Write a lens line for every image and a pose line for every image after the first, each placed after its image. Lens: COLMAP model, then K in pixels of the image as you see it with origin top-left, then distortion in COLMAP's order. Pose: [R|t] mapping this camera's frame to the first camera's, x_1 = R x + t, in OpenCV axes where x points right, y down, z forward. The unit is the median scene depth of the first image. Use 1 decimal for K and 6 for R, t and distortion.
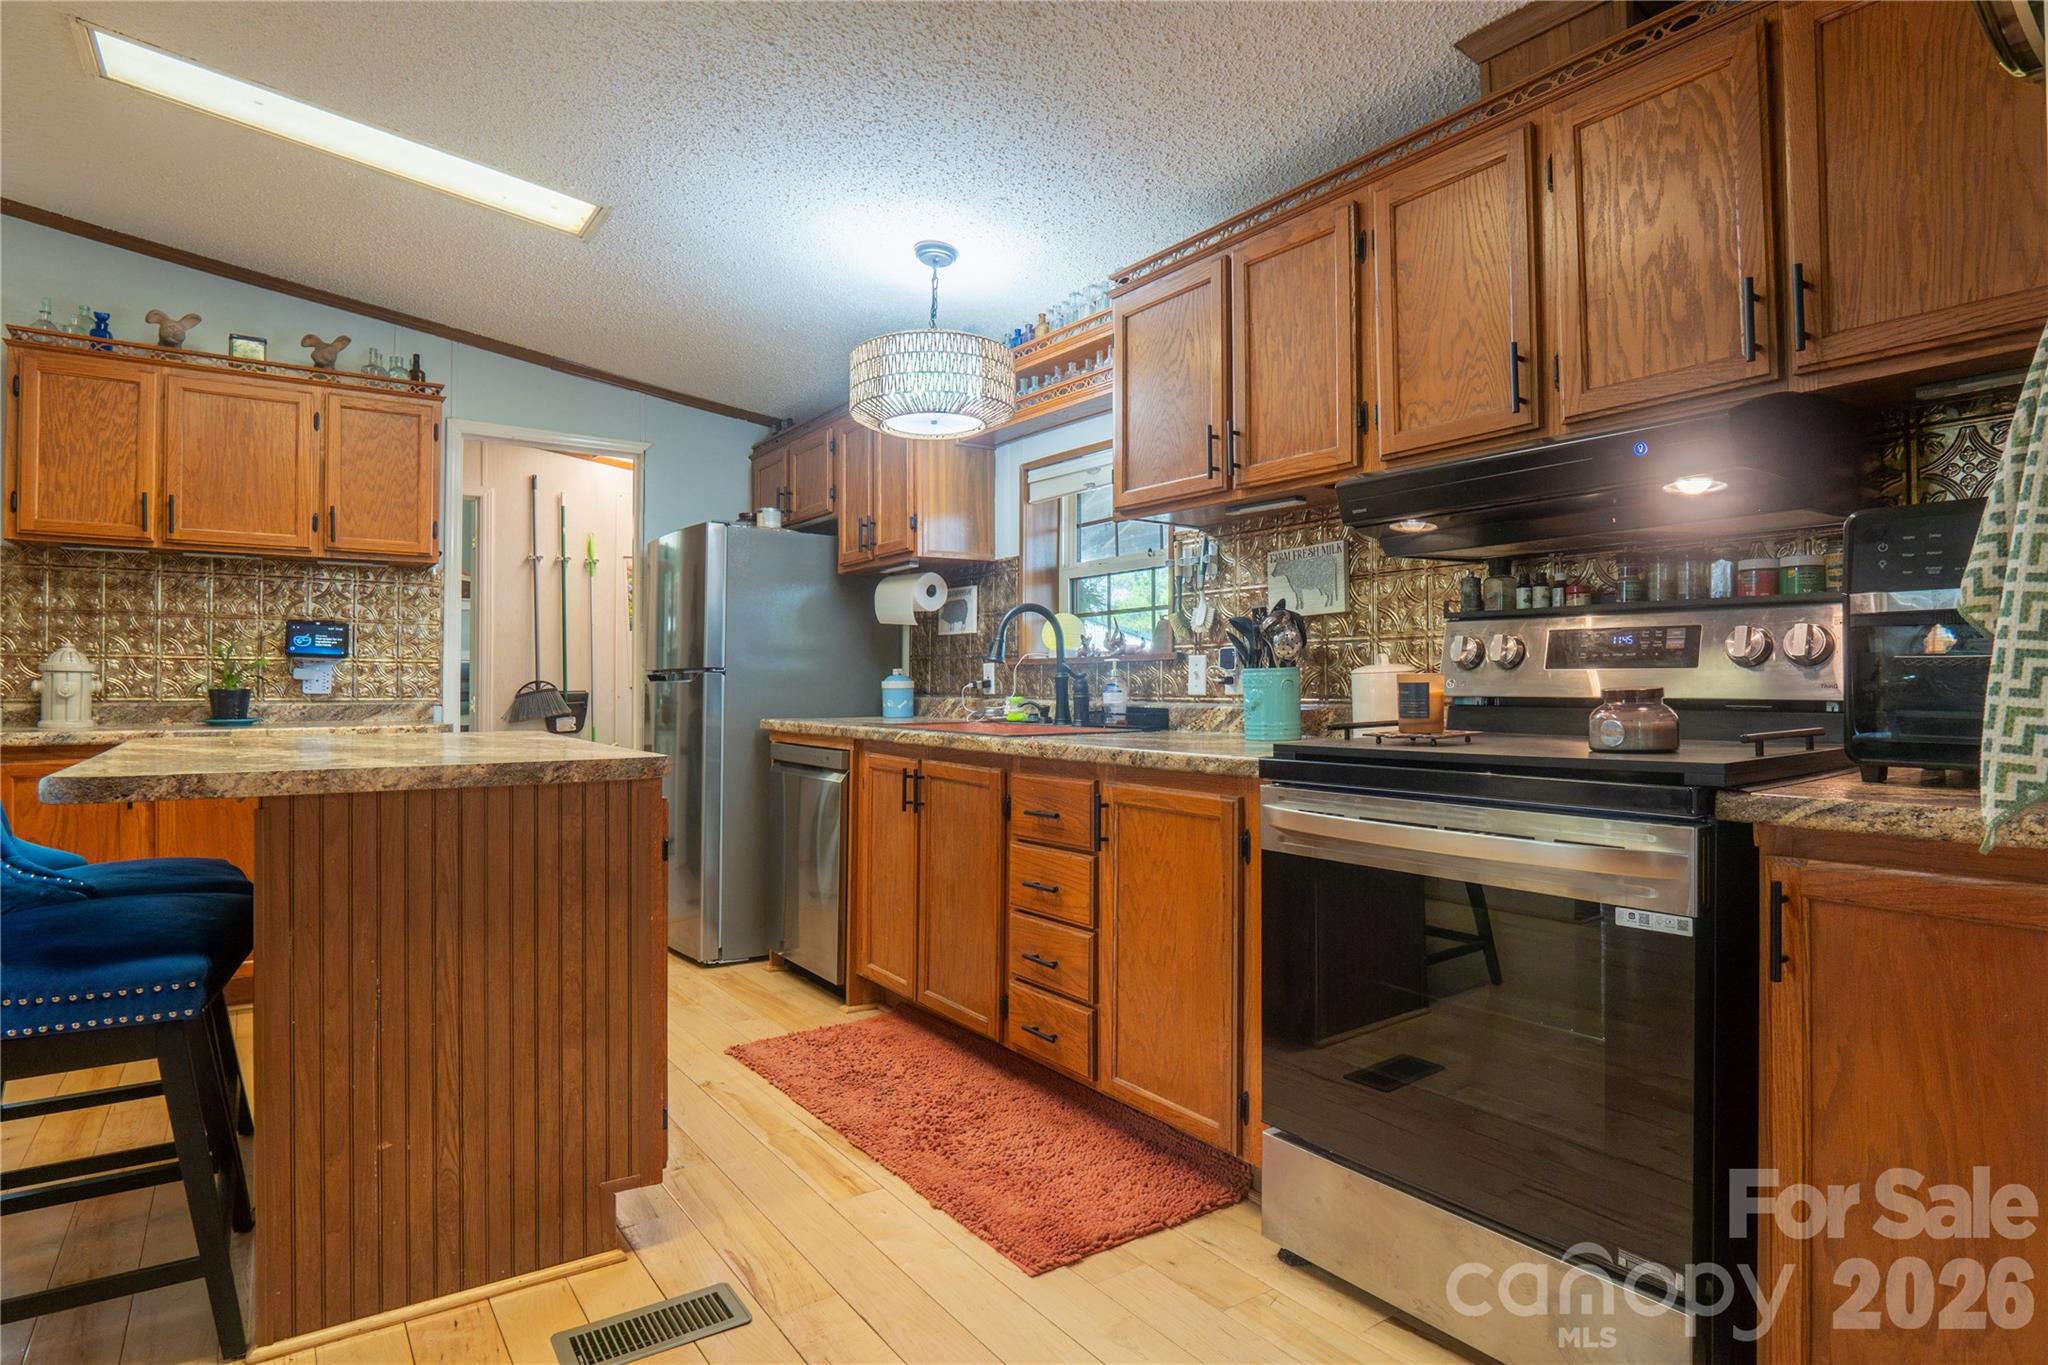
lens RADIAL K [[1135.1, 0, 1033.0], [0, 1135.1, 684.2], [0, 0, 1]] dist [-0.032942, 0.008162]
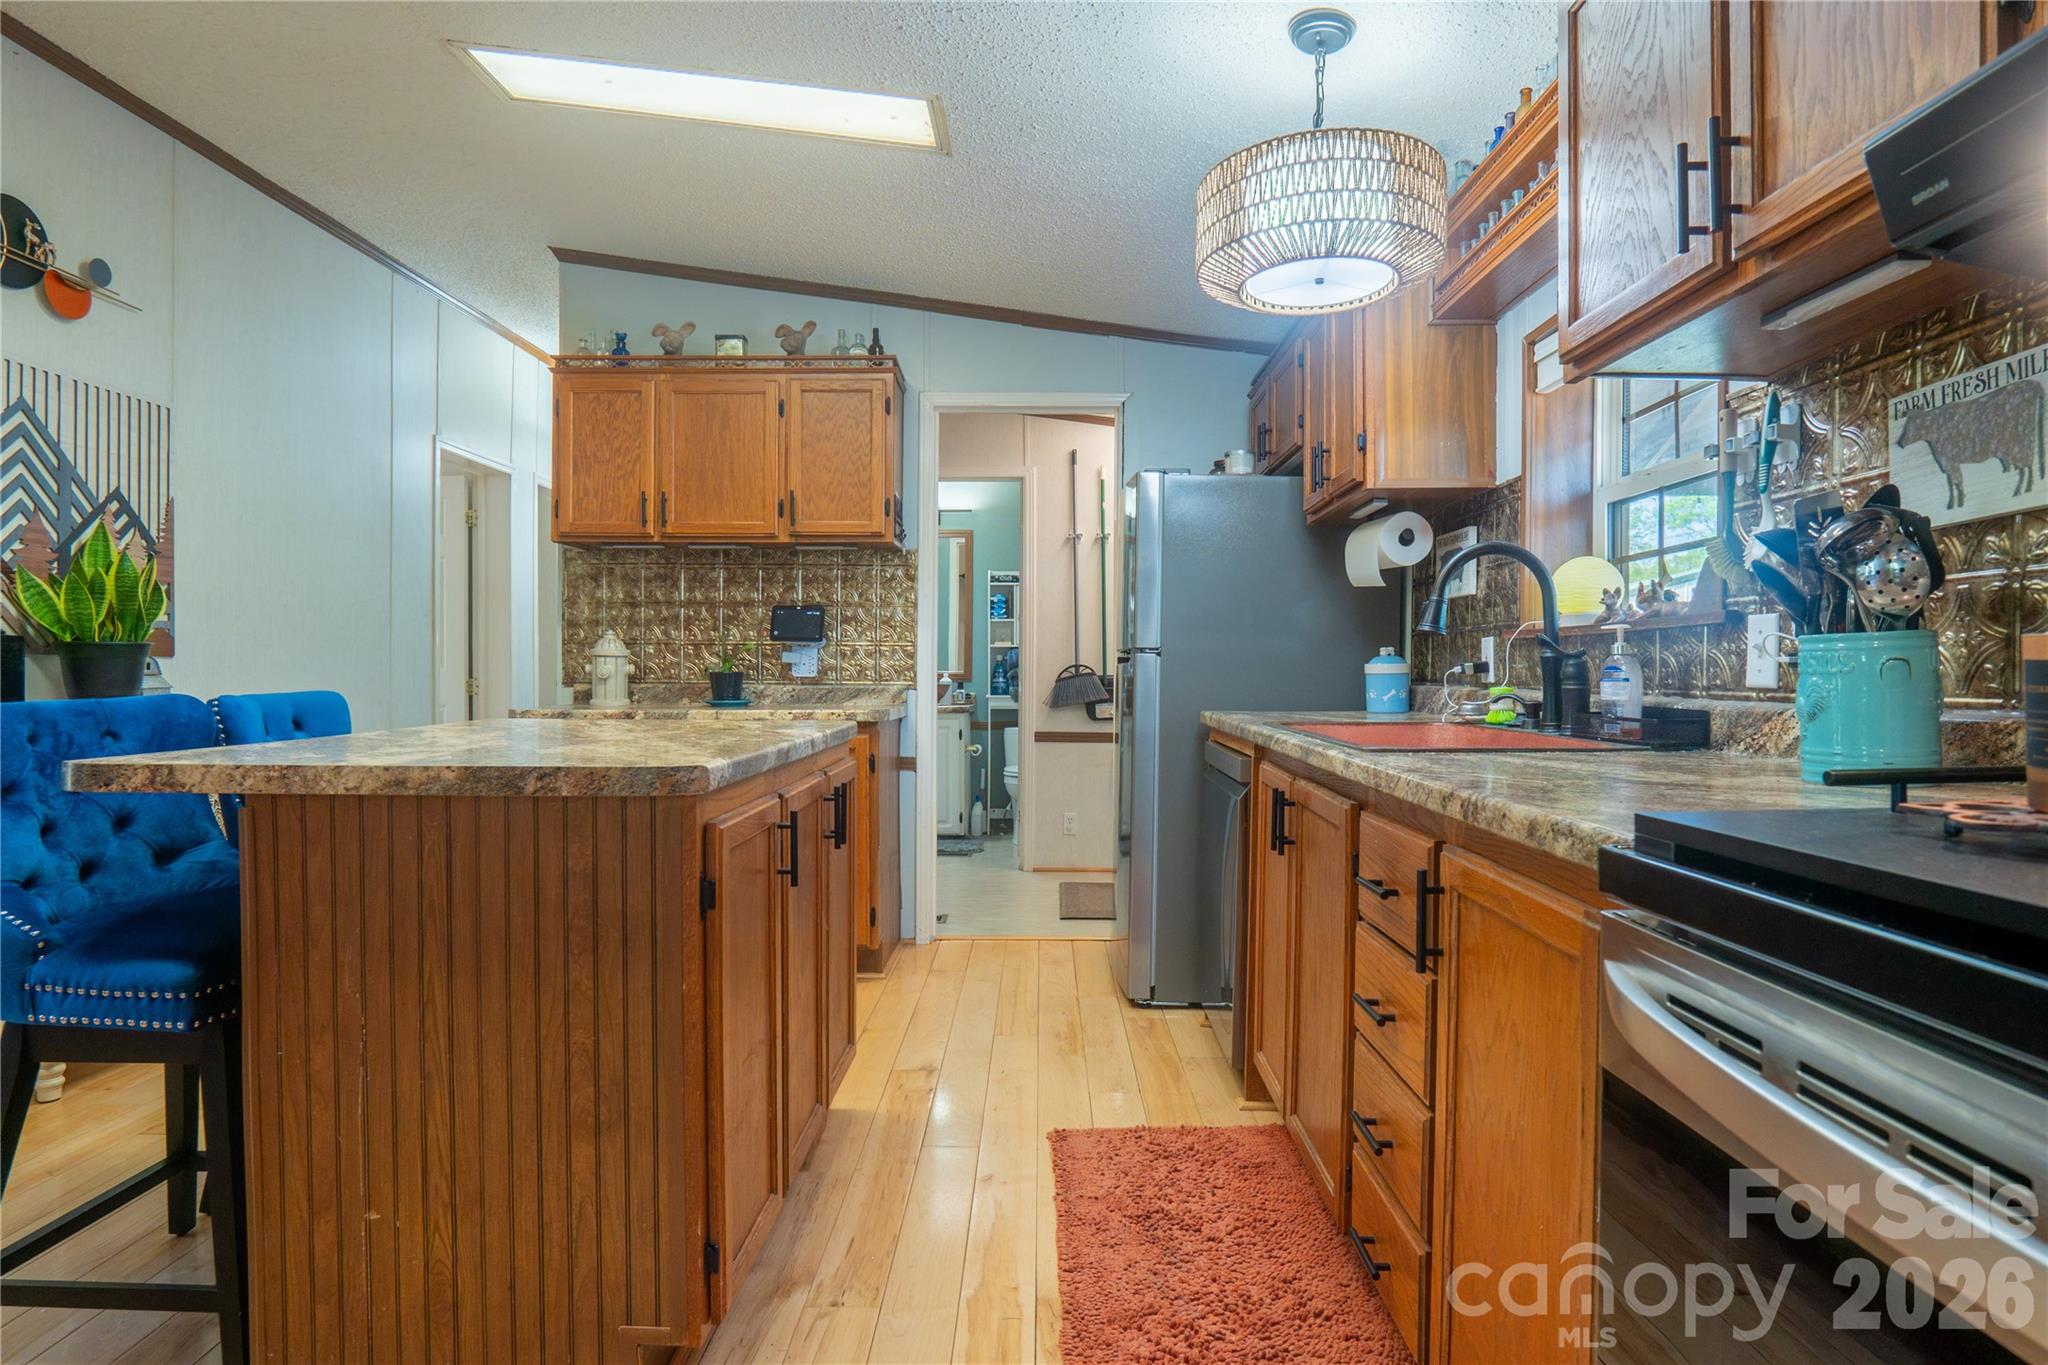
lens RADIAL K [[1135.1, 0, 1033.0], [0, 1135.1, 684.2], [0, 0, 1]] dist [-0.032942, 0.008162]
pose [[0.806676, 0.009113, -0.590923, 0.179909], [-0.001367, 0.999907, 0.013554, 0.001191], [0.590992, -0.010126, 0.806614, 0.359691]]
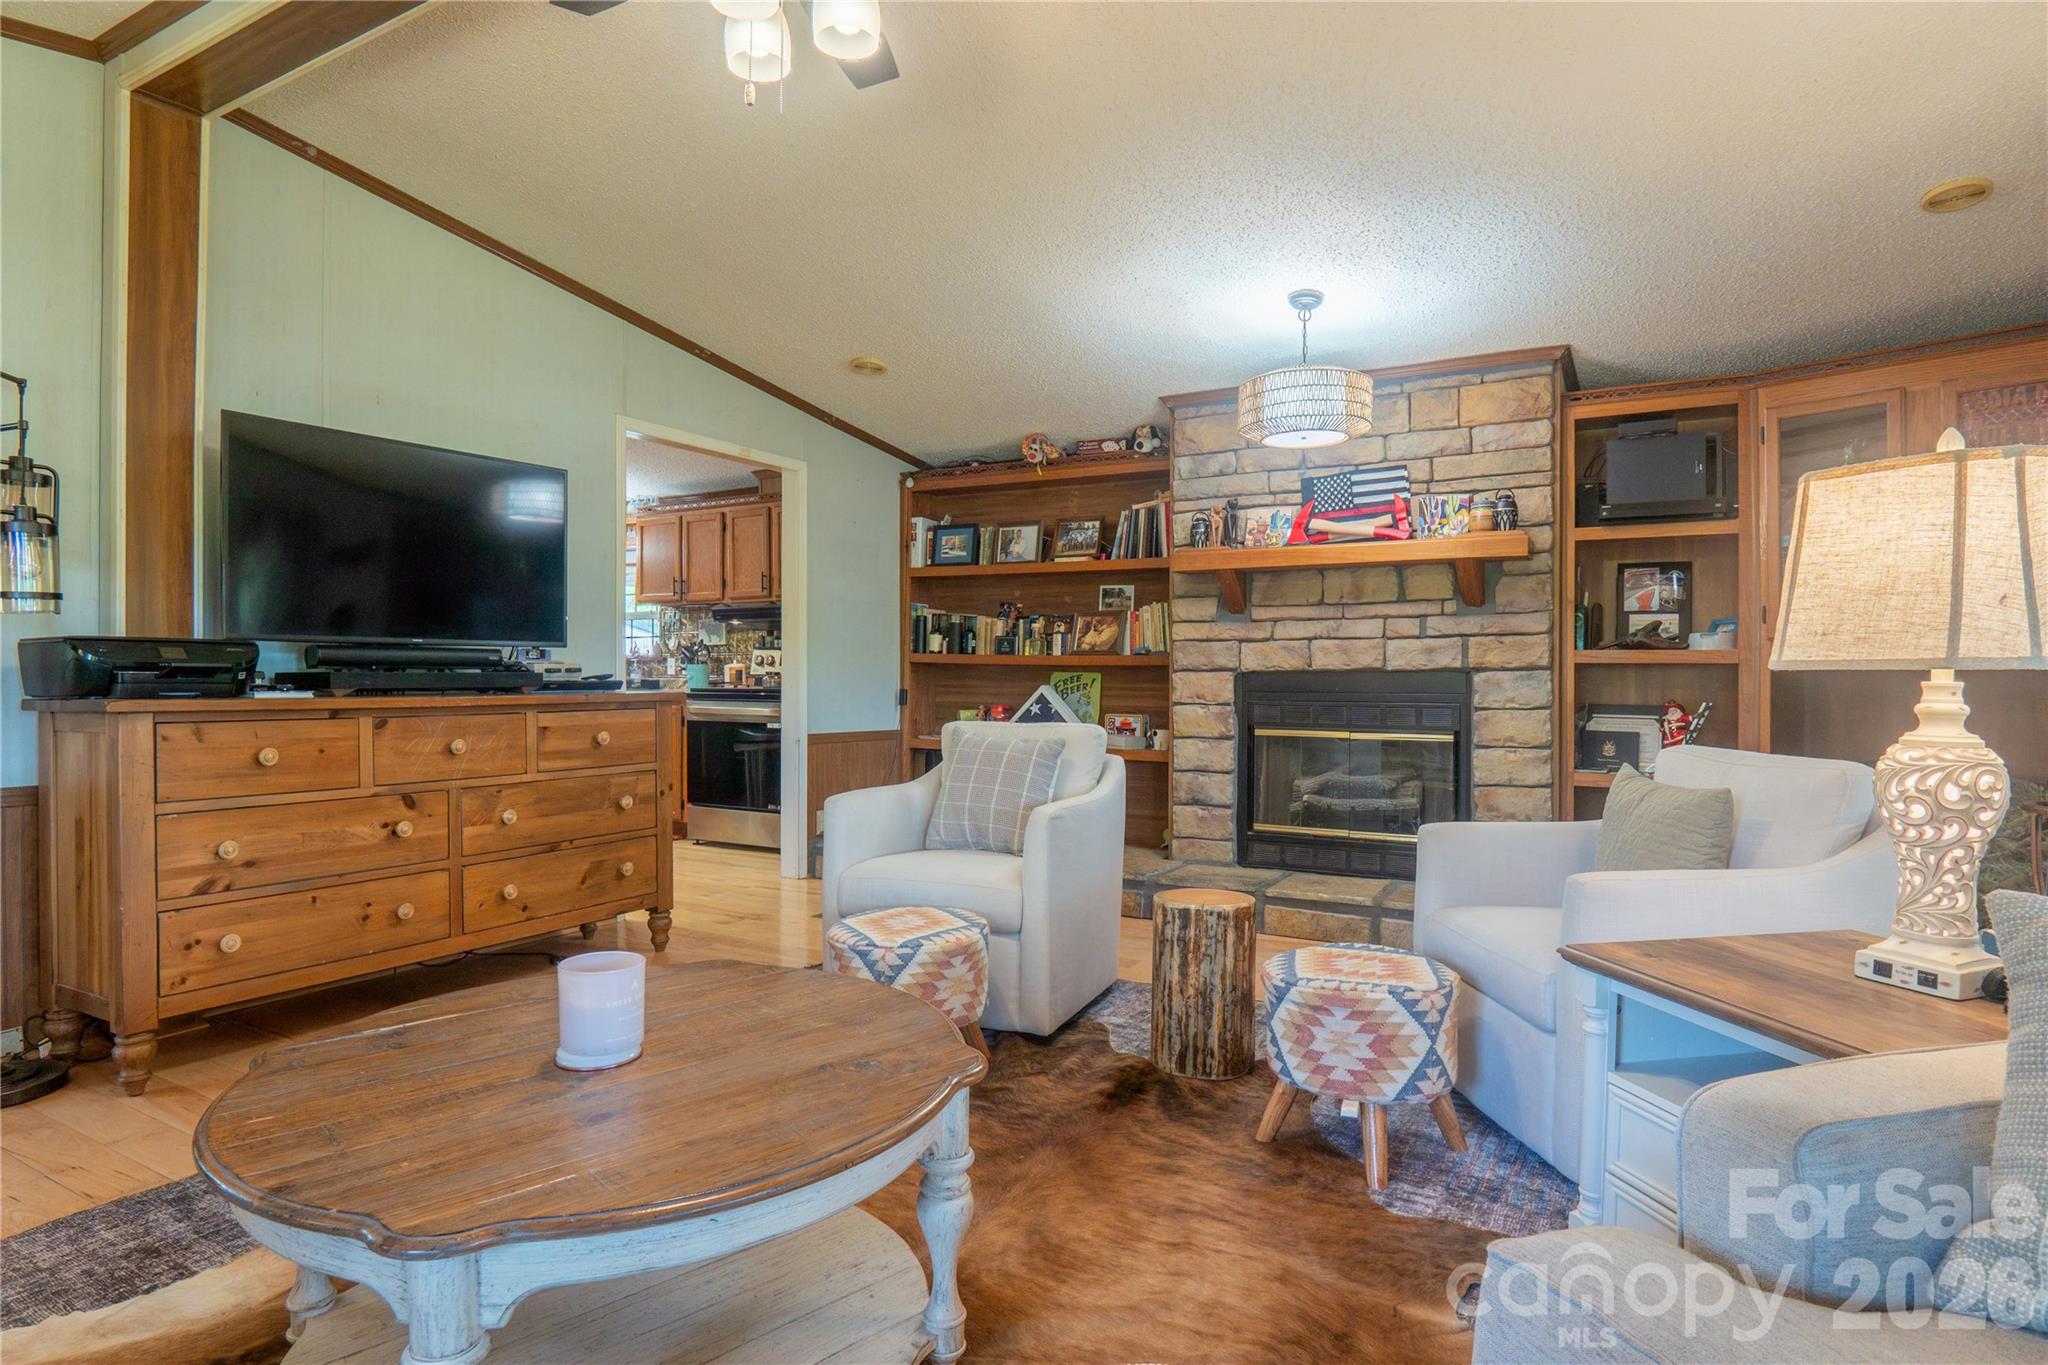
lens RADIAL K [[1135.1, 0, 1033.0], [0, 1135.1, 684.2], [0, 0, 1]] dist [-0.032942, 0.008162]
pose [[0.908629, -0.001605, 0.417601, -0.170602], [-0.001756, 0.999969, 0.007666, 0.010150], [-0.417600, -0.007699, 0.908598, -1.584947]]
